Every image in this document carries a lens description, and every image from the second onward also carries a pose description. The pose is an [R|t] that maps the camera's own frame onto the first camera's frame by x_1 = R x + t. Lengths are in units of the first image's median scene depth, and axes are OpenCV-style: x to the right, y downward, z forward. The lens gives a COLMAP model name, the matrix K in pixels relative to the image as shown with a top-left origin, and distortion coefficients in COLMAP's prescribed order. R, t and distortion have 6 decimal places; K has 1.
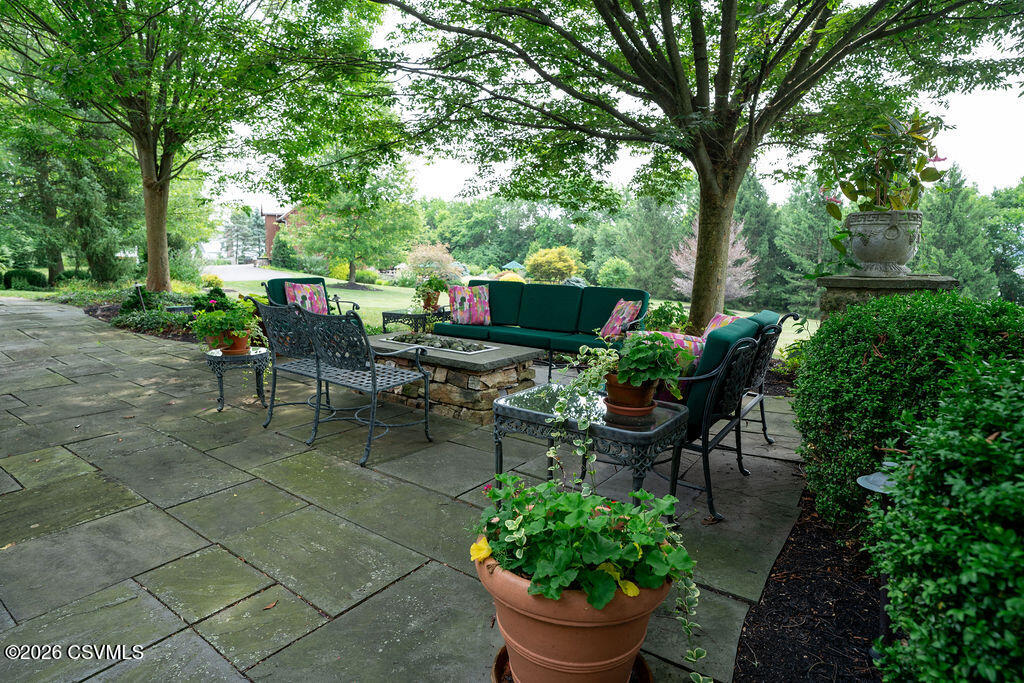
lens RADIAL K [[554.6, 0, 512.0], [0, 554.6, 341.5], [0, 0, 1]] dist [0.000336, 0.001486]
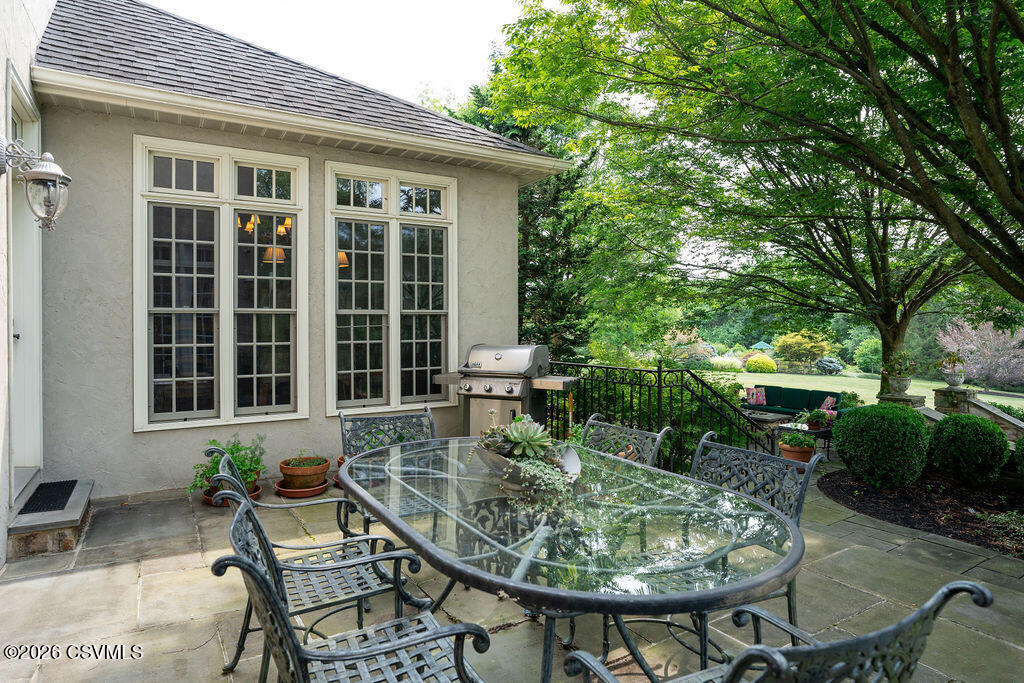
lens RADIAL K [[583.0, 0, 496.3], [0, 583.0, 340.0], [0, 0, 1]] dist [0.000093, 0.000219]
pose [[0.914865, -0.011021, -0.403610, -0.079413], [-0.040175, 0.992182, -0.118158, 0.029774], [0.401757, 0.124314, 0.907269, -1.574777]]
